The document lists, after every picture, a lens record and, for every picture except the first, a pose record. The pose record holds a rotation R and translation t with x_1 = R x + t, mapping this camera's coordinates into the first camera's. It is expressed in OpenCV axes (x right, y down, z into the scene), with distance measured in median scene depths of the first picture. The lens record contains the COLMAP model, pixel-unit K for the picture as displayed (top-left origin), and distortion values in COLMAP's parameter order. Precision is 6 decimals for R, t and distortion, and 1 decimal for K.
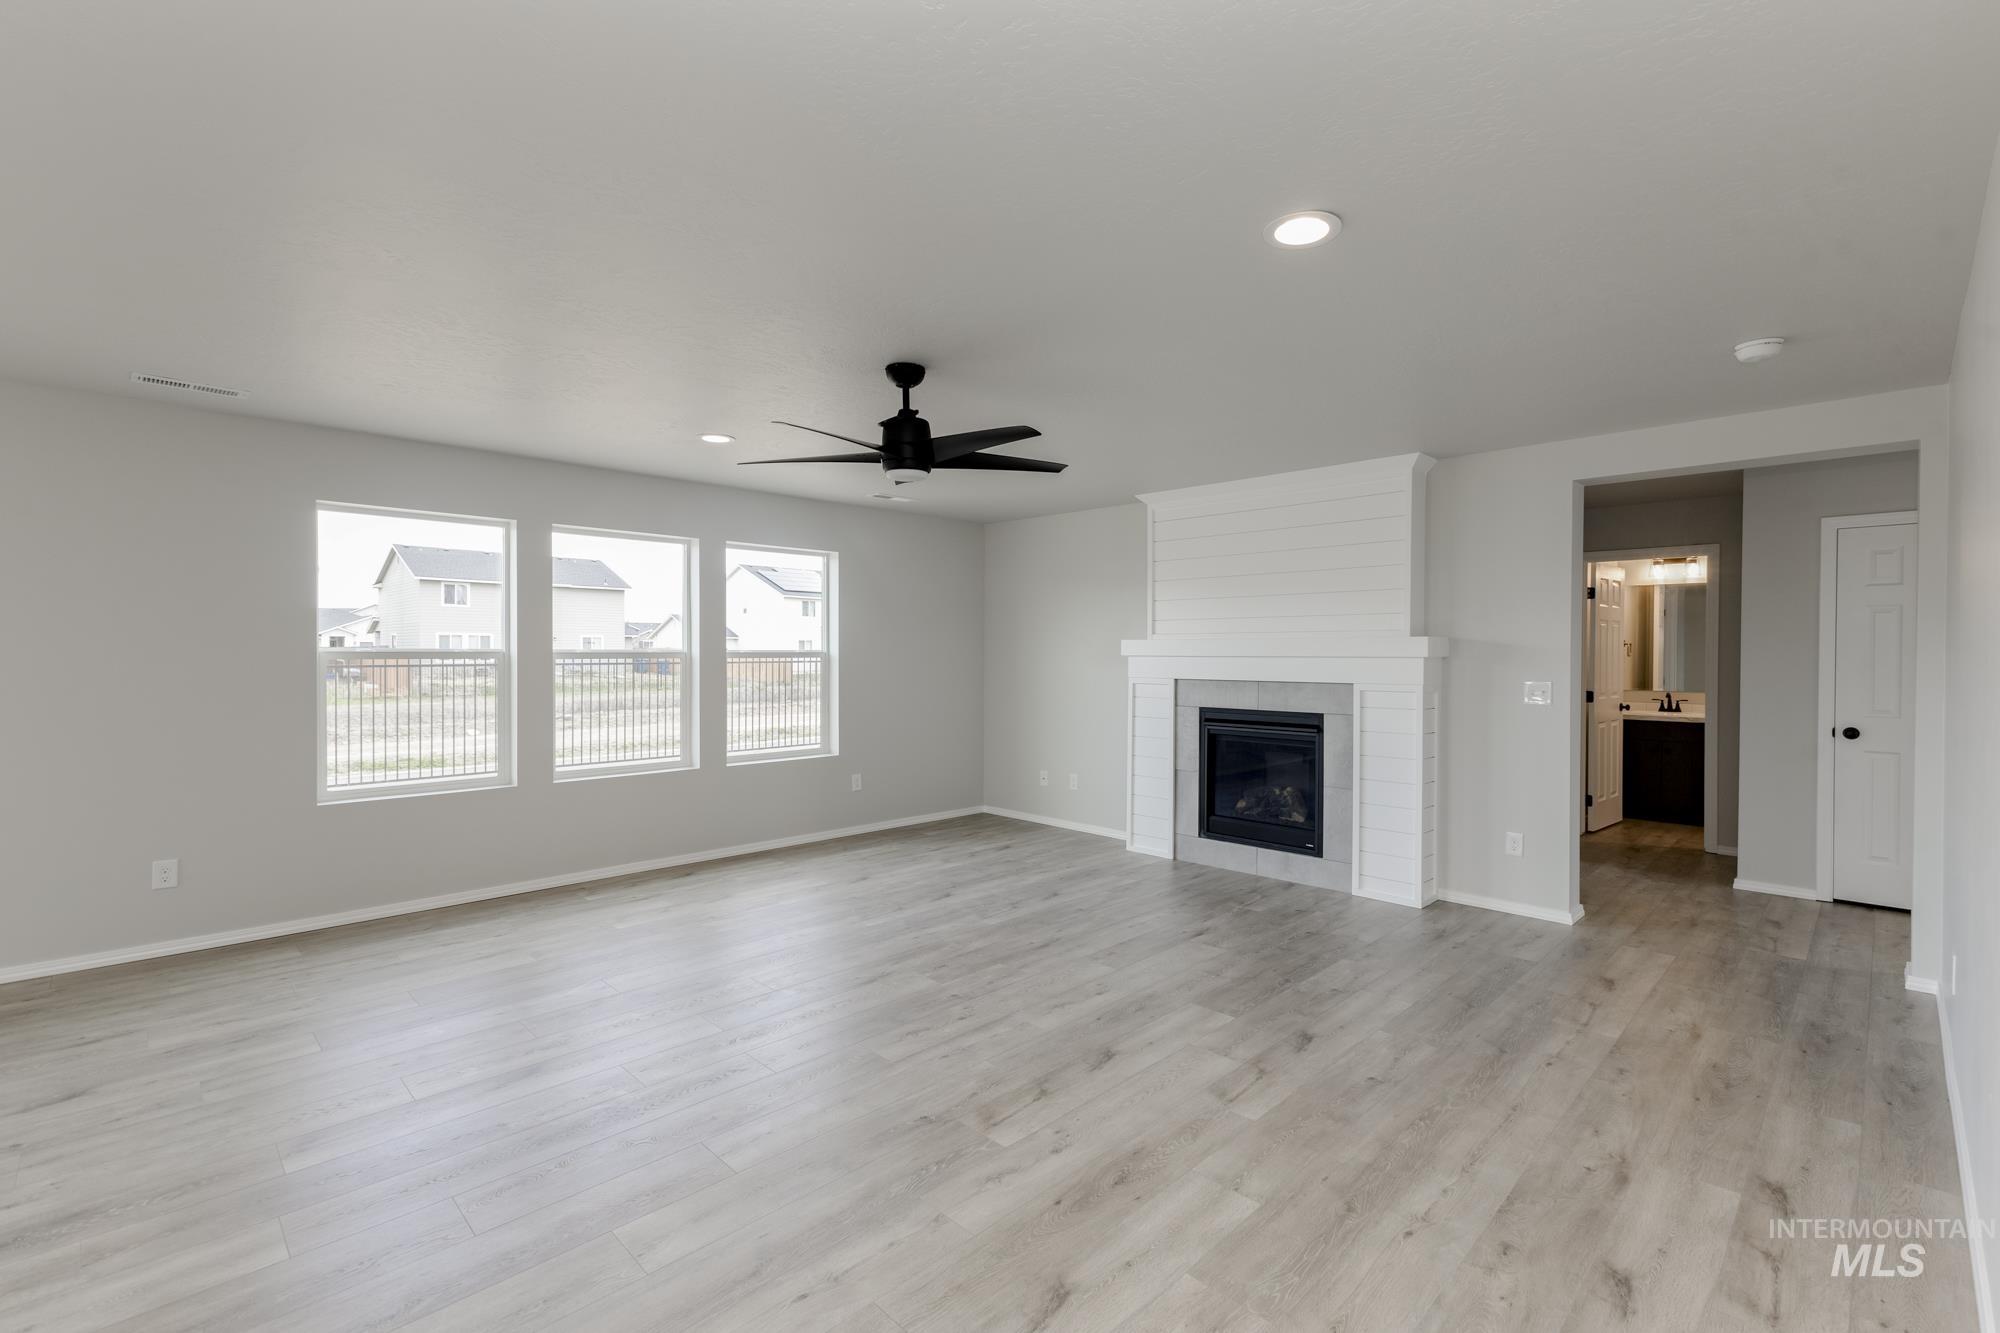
lens RADIAL K [[901.5, 0, 1016.3], [0, 901.5, 669.1], [0, 0, 1]] dist [0.000674, 0.000305]
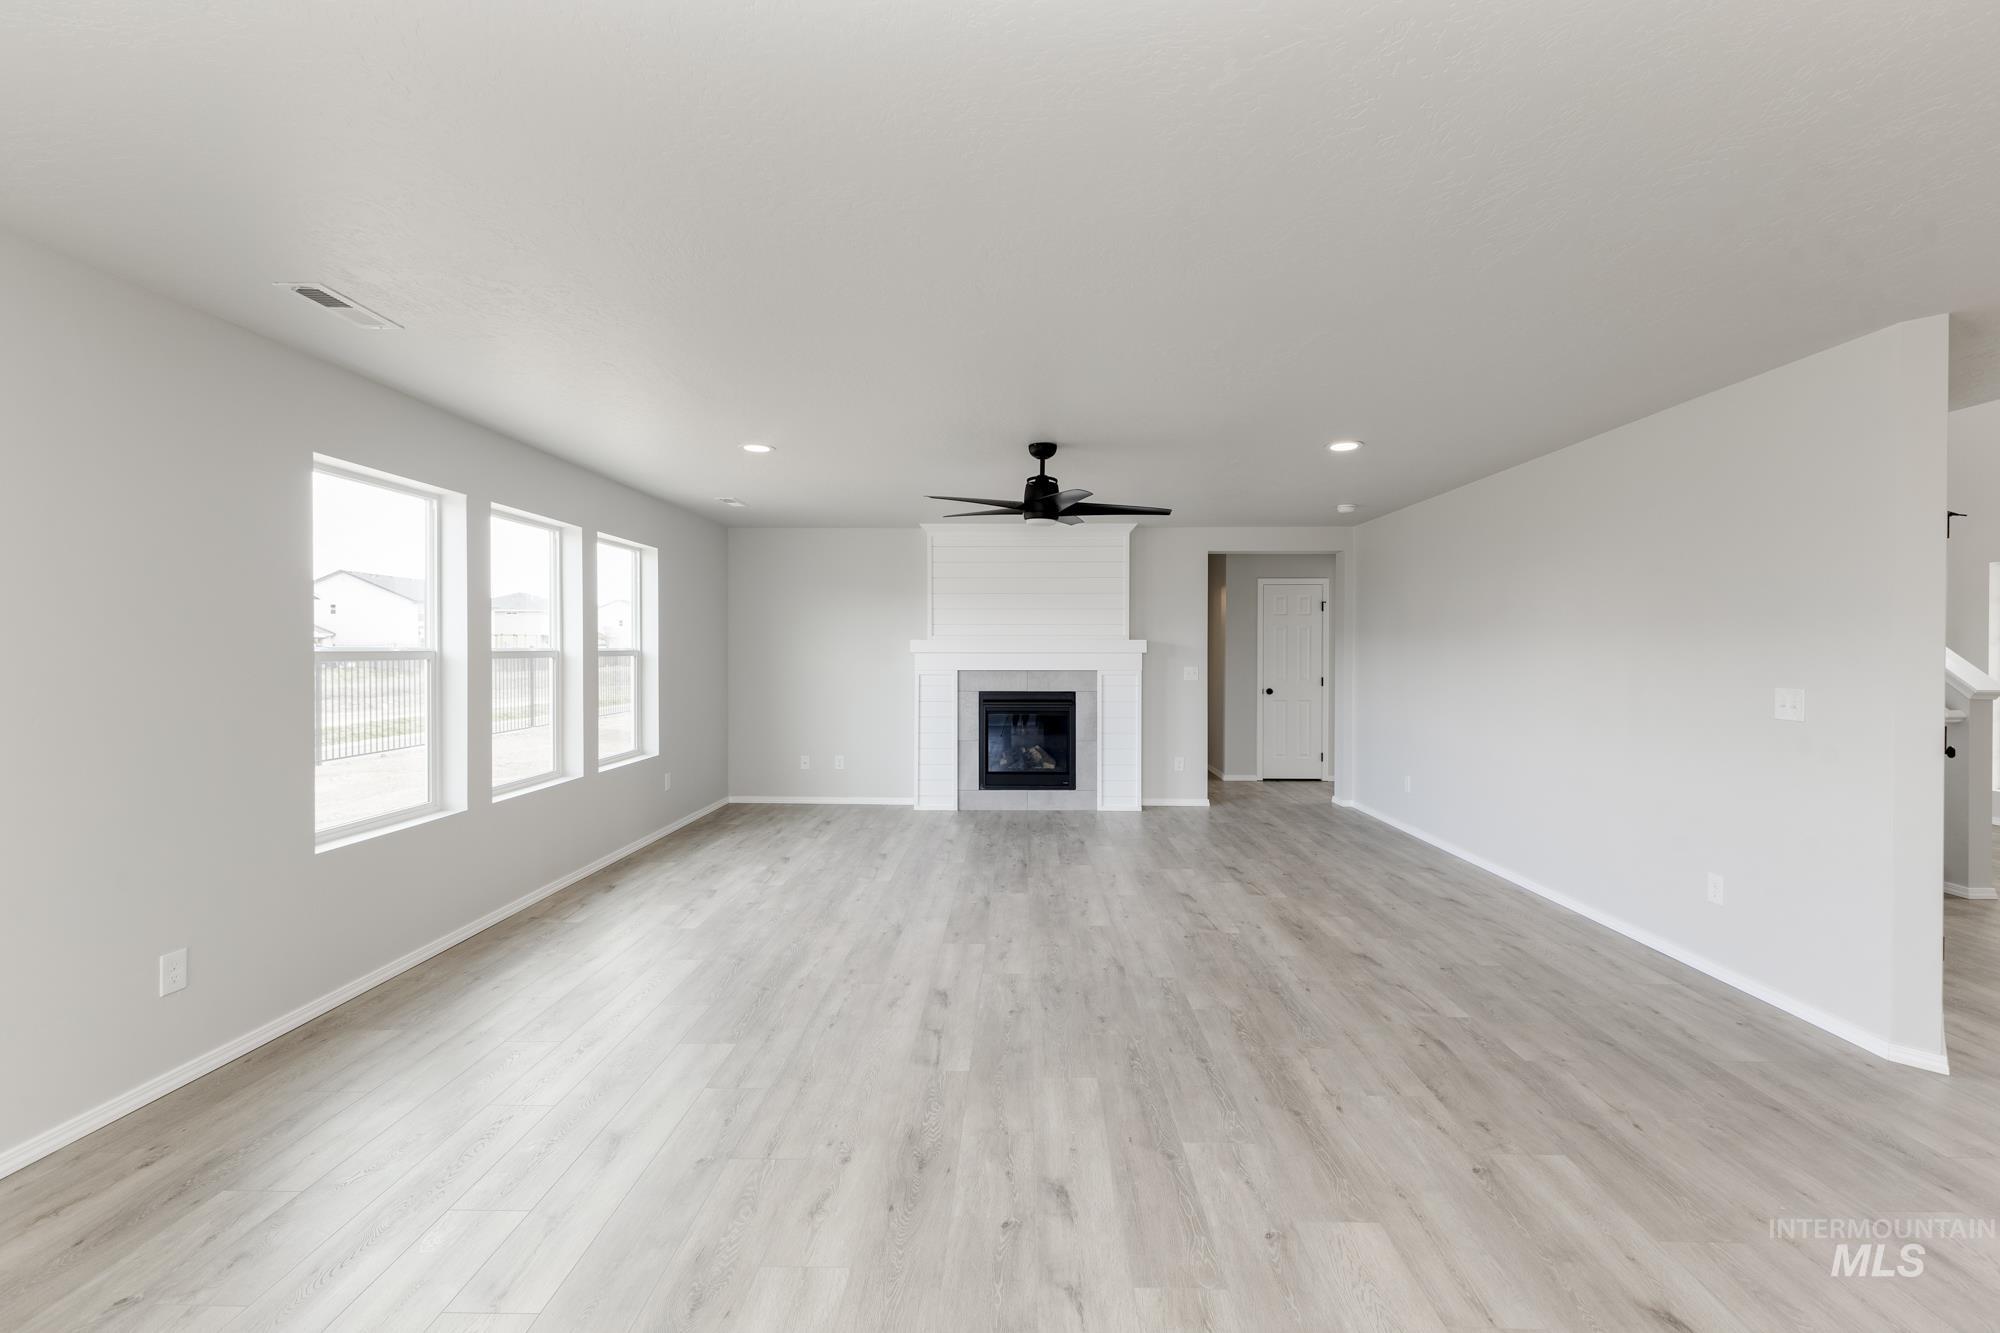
lens RADIAL K [[901.5, 0, 1016.3], [0, 901.5, 669.1], [0, 0, 1]] dist [0.000674, 0.000305]
pose [[0.703358, -0.017761, 0.710614, -0.777375], [0.014721, 0.999837, 0.010419, -0.003898], [-0.710684, 0.003133, 0.703505, 0.036686]]
